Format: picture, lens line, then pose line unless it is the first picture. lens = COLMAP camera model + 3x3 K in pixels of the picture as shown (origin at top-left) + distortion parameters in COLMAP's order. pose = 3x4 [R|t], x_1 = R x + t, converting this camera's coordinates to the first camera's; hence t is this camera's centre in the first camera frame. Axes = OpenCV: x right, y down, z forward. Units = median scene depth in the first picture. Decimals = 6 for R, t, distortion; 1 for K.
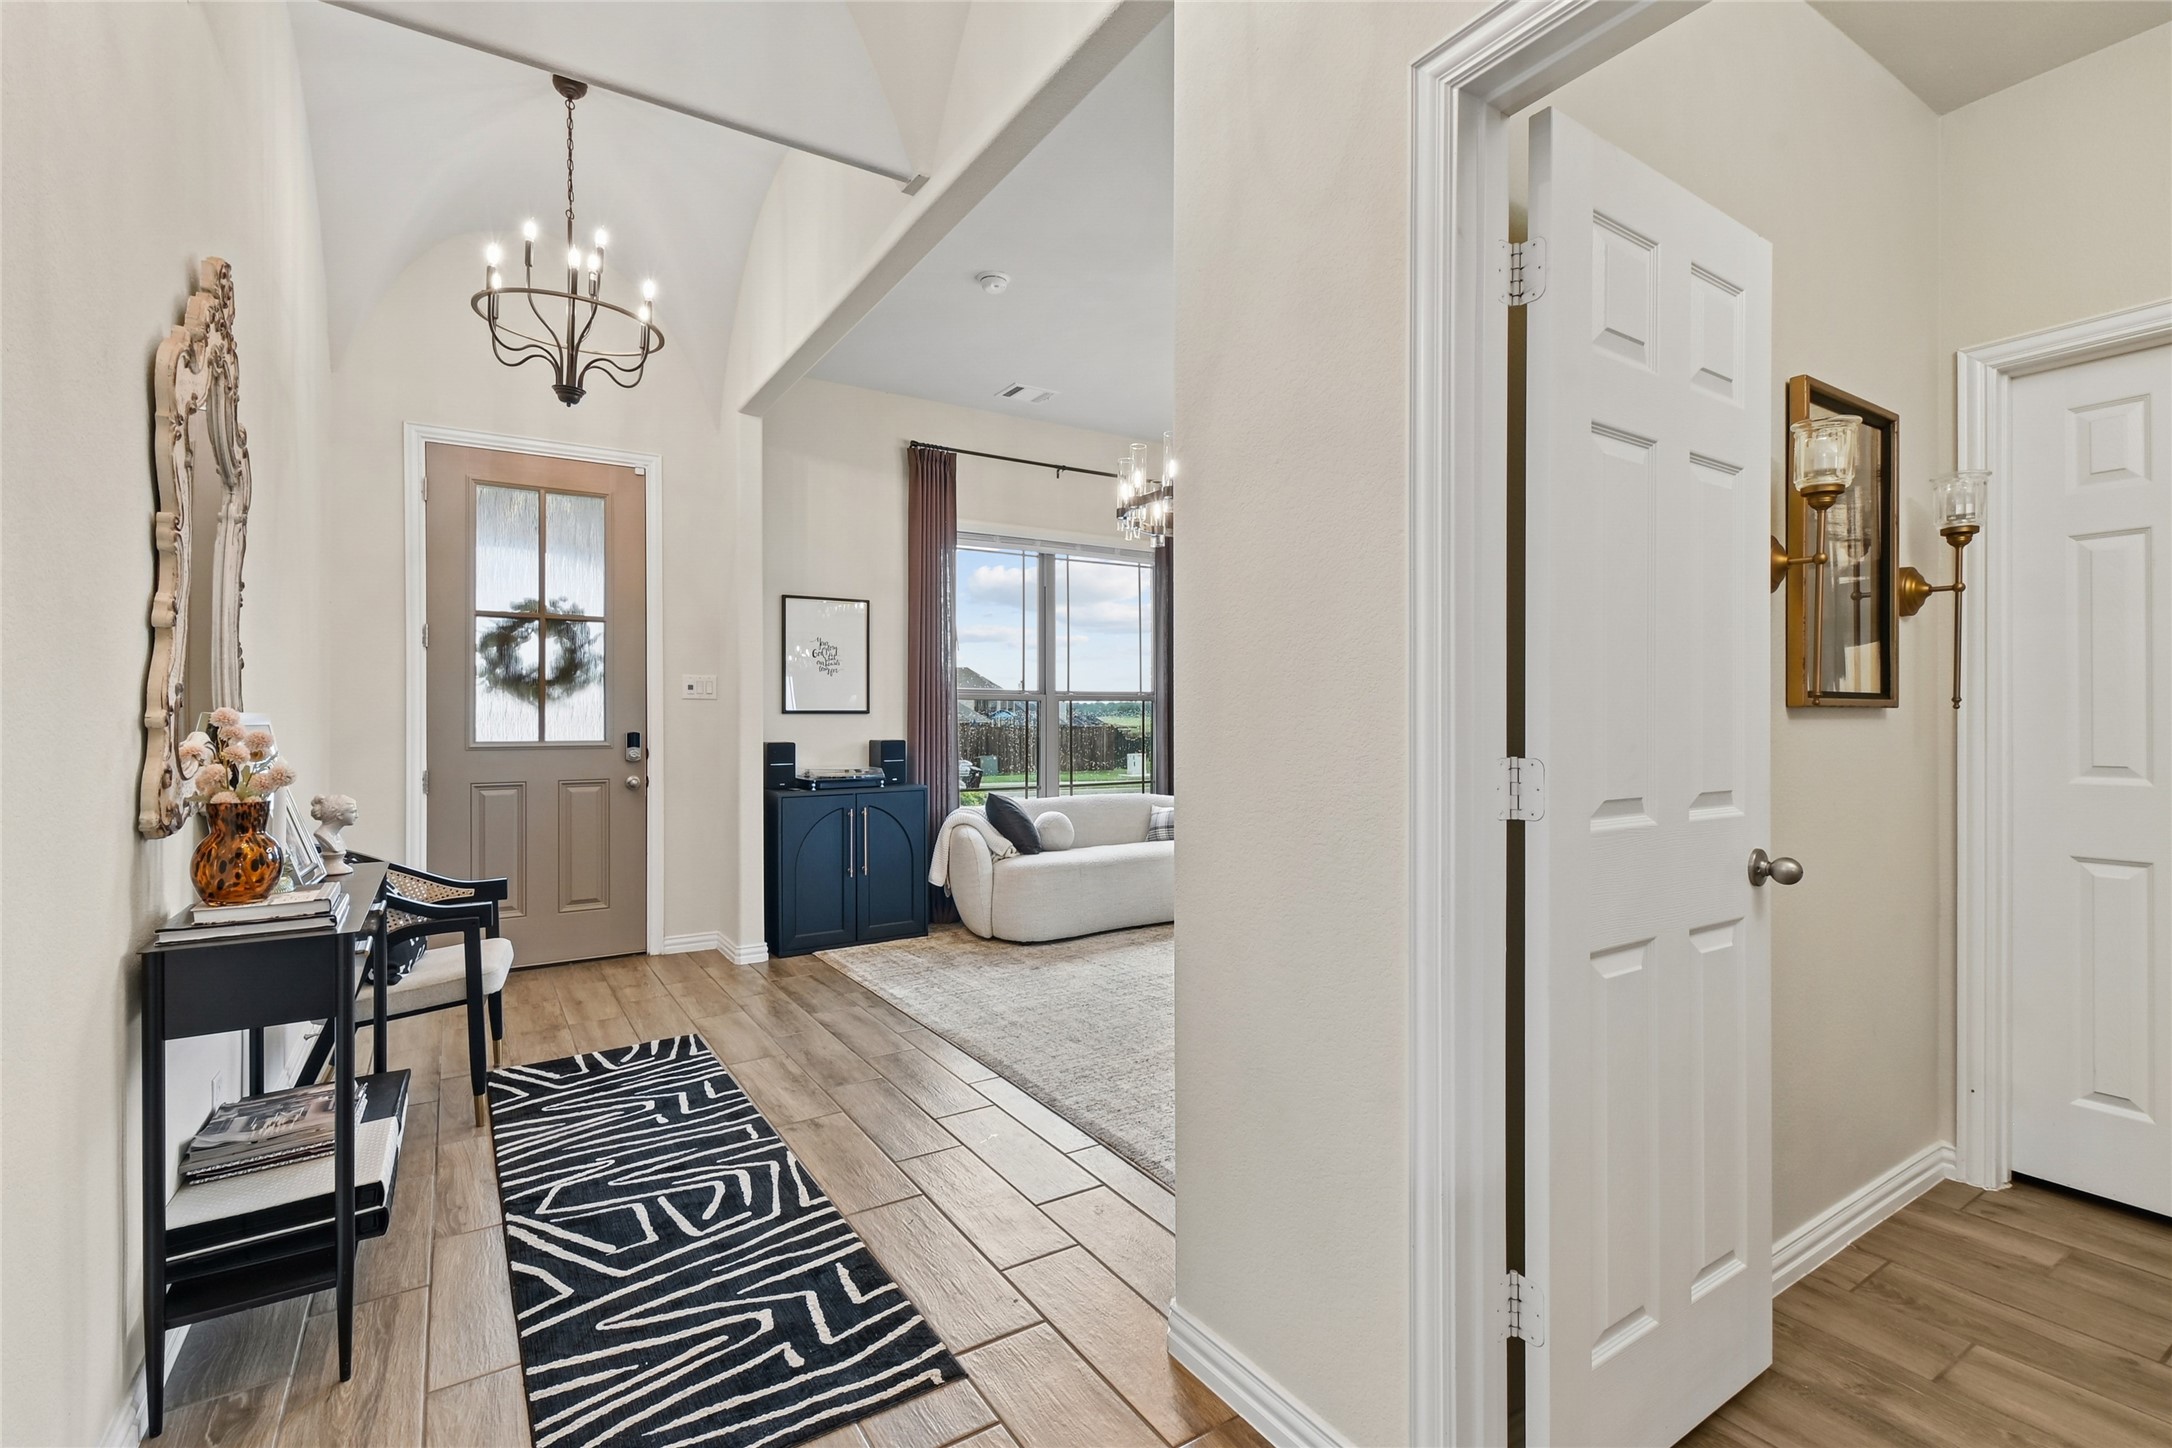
lens RADIAL K [[982.4, 0, 1082.8], [0, 982.4, 717.1], [0, 0, 1]] dist [-0.001042, -0.000766]
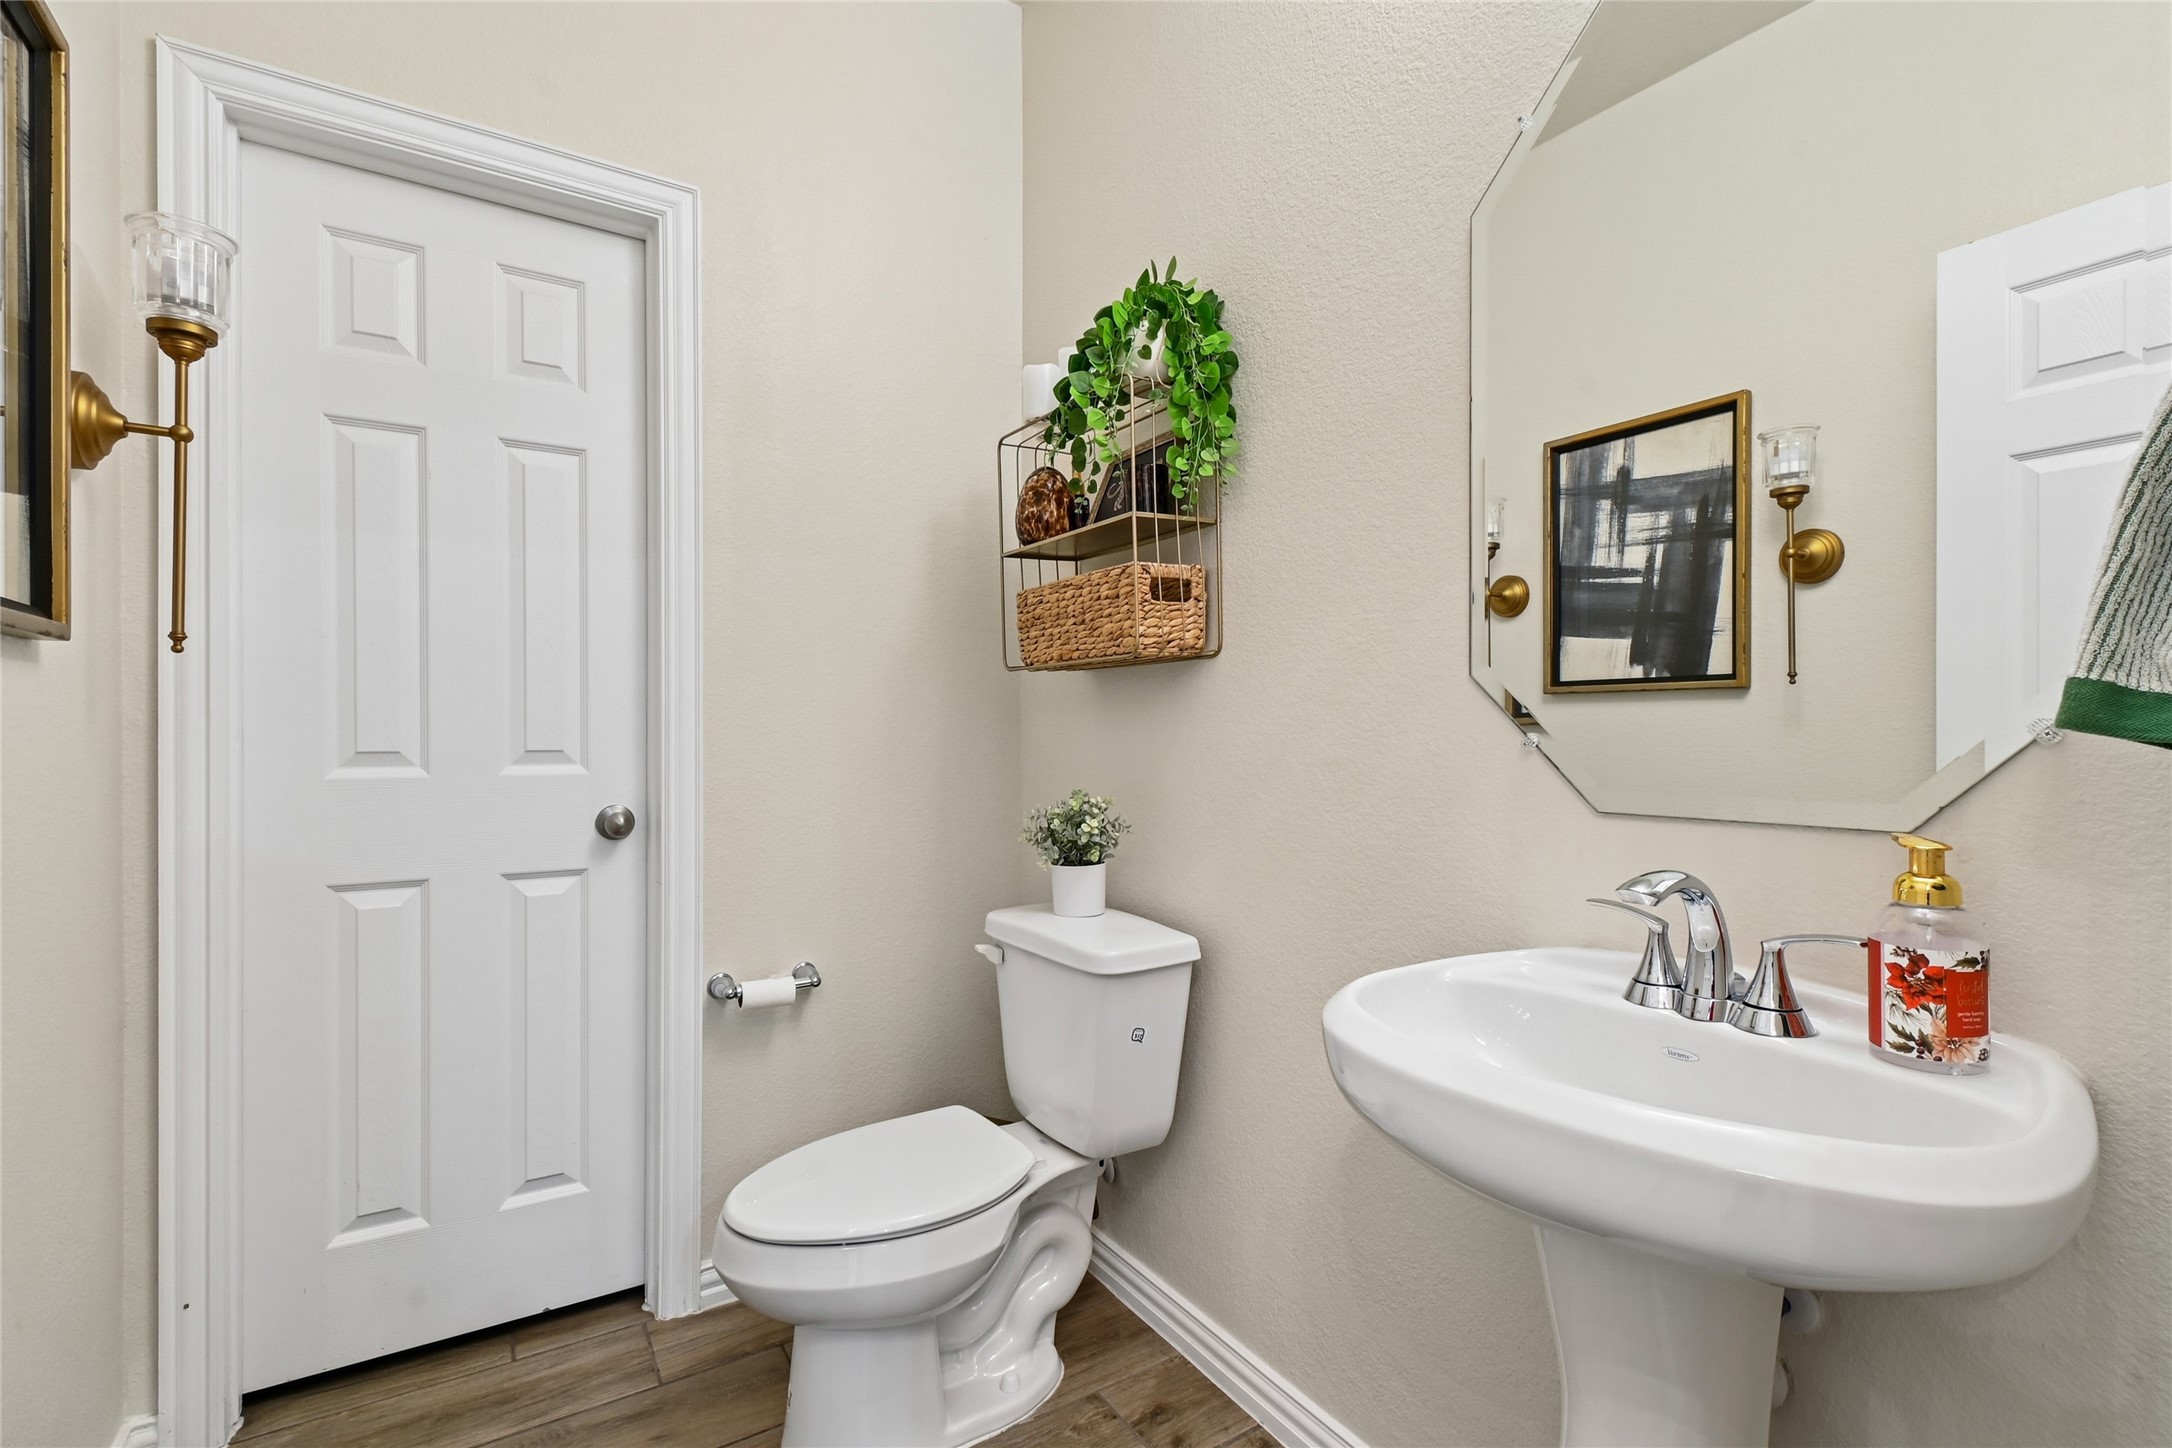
lens RADIAL K [[987.4, 0, 1088.6], [0, 987.4, 739.7], [0, 0, 1]] dist [0.001491, -0.000079]
pose [[-0.000082, -0.004200, 0.999991, 0.314654], [-0.001407, 0.999990, 0.004199, 0.035835], [-0.999999, -0.001407, -0.000087, 0.460533]]
